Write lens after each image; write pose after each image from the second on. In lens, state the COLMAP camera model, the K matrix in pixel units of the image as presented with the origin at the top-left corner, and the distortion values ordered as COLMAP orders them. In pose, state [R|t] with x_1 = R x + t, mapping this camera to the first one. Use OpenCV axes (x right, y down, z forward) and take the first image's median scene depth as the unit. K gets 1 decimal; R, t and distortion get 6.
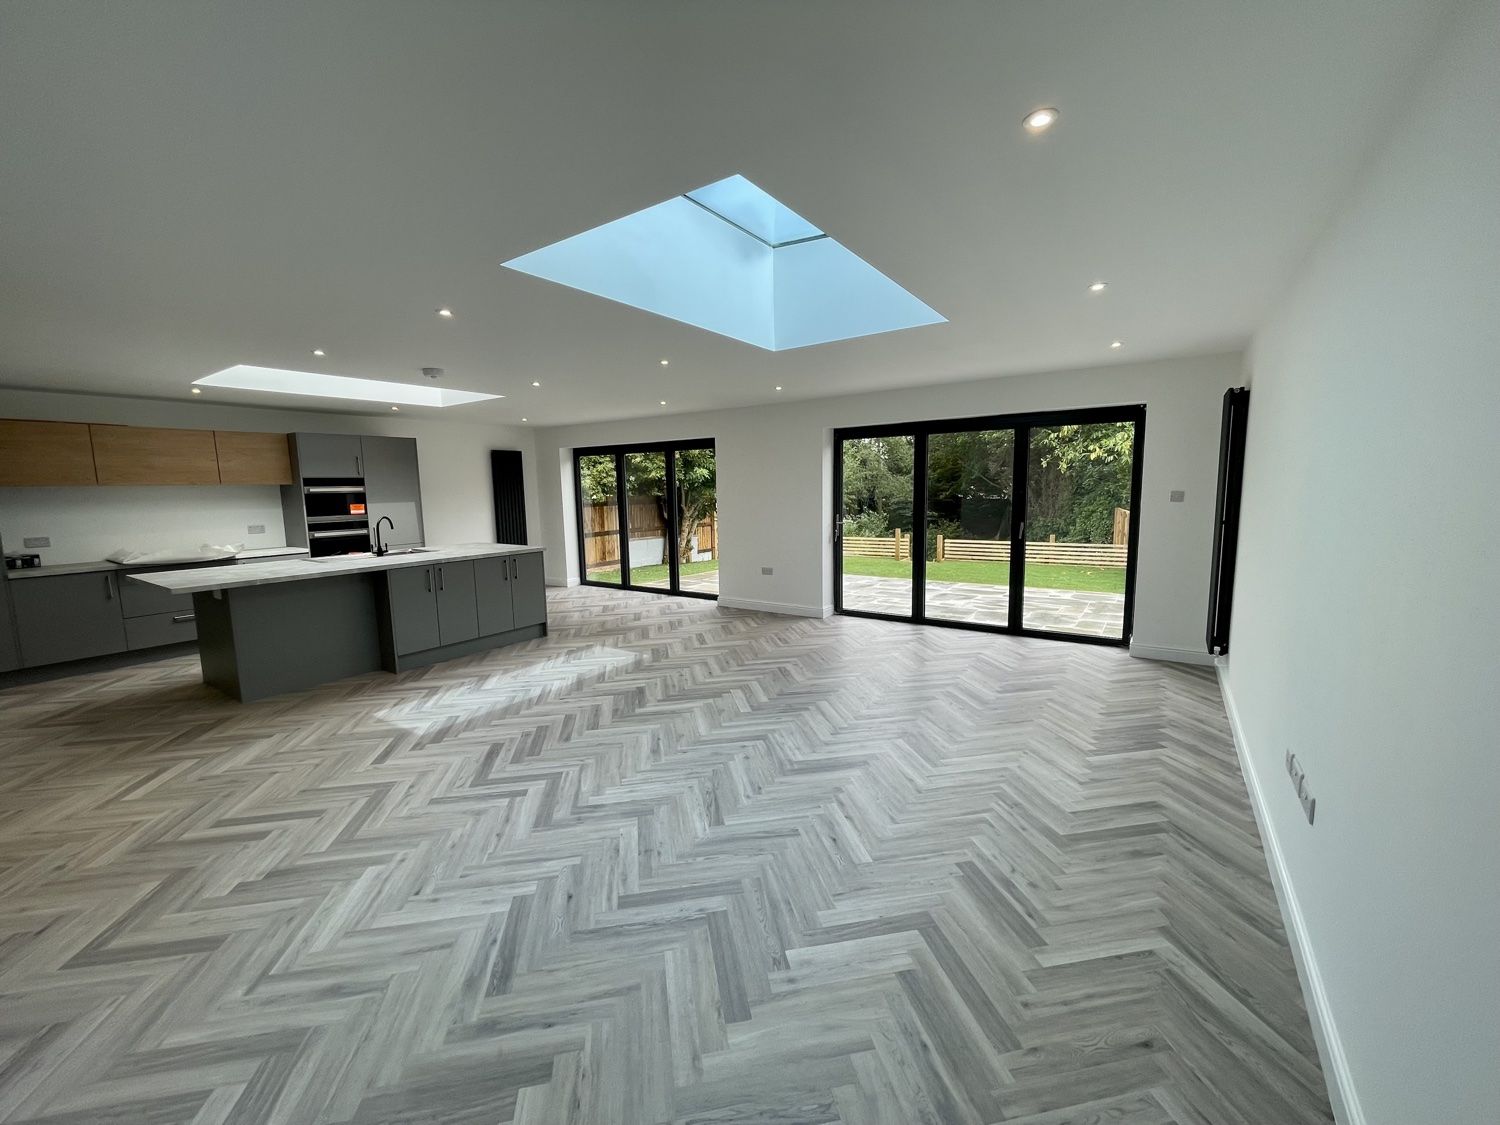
lens RADIAL K [[633.0, 0, 745.4], [0, 633.0, 493.9], [0, 0, 1]] dist [-0.004137, 0.000011]
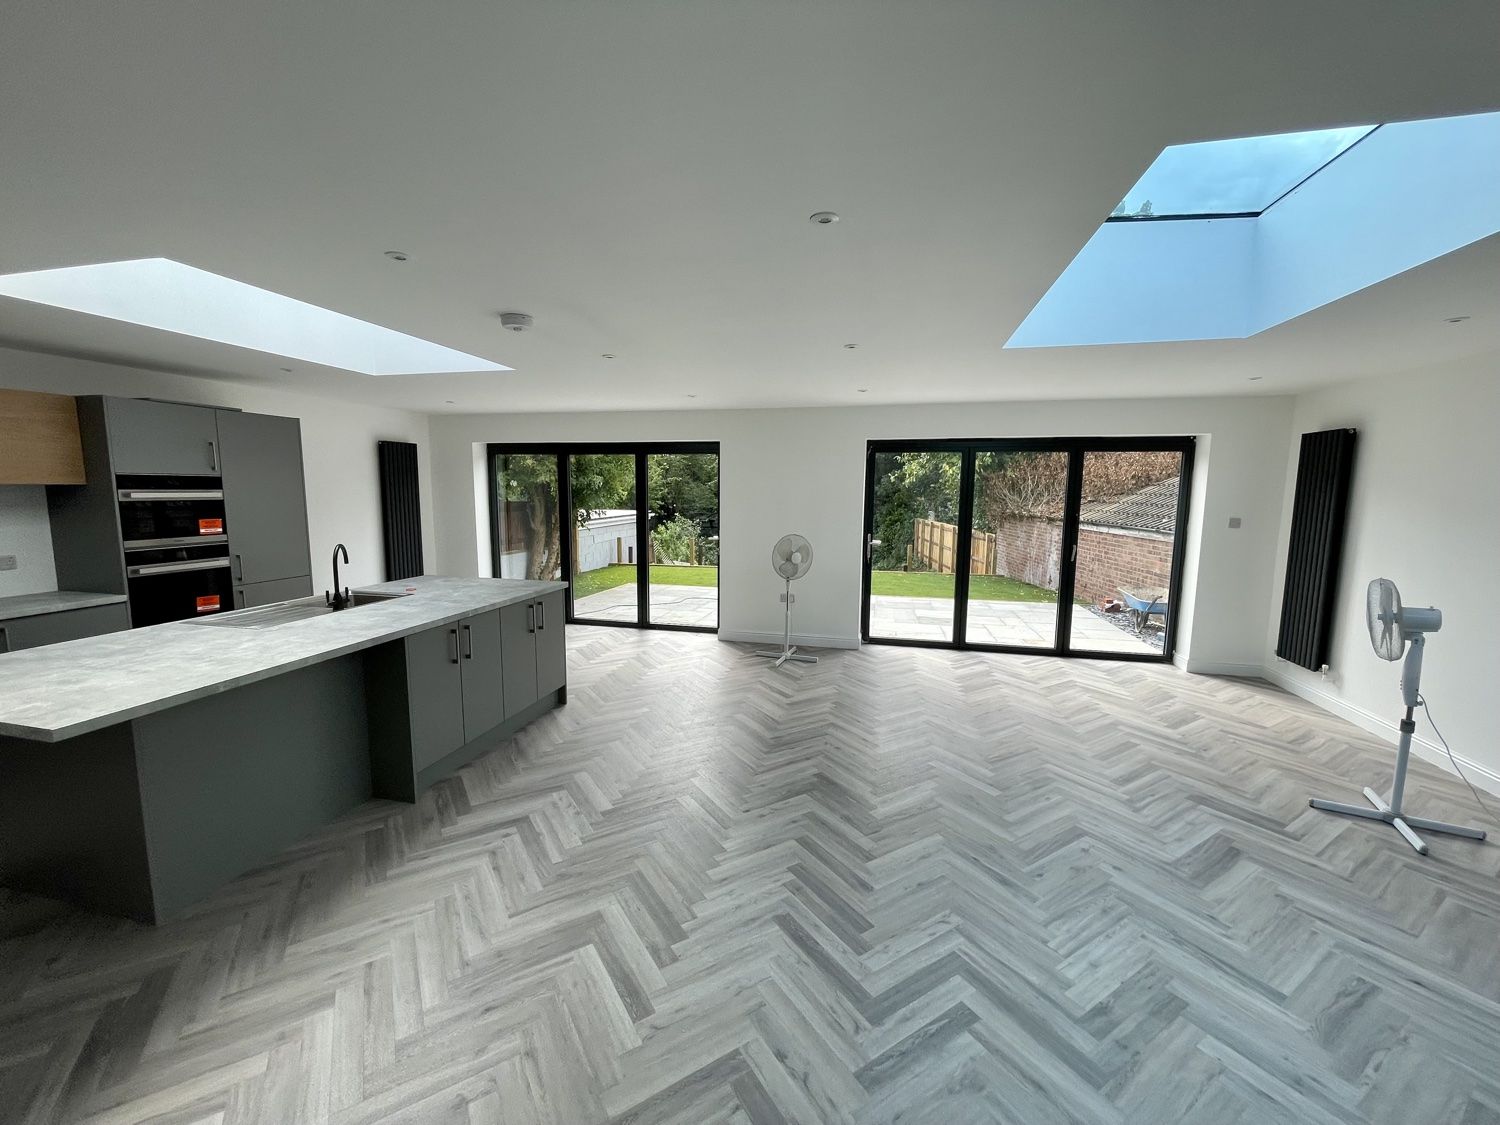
lens RADIAL K [[625.1, 0, 759.0], [0, 625.1, 495.2], [0, 0, 1]] dist [-0.000436, -0.000047]
pose [[0.925236, 0.022657, 0.378715, -0.370891], [-0.020499, 0.999743, -0.009731, -0.012923], [-0.378837, 0.001240, 0.925462, 0.239462]]
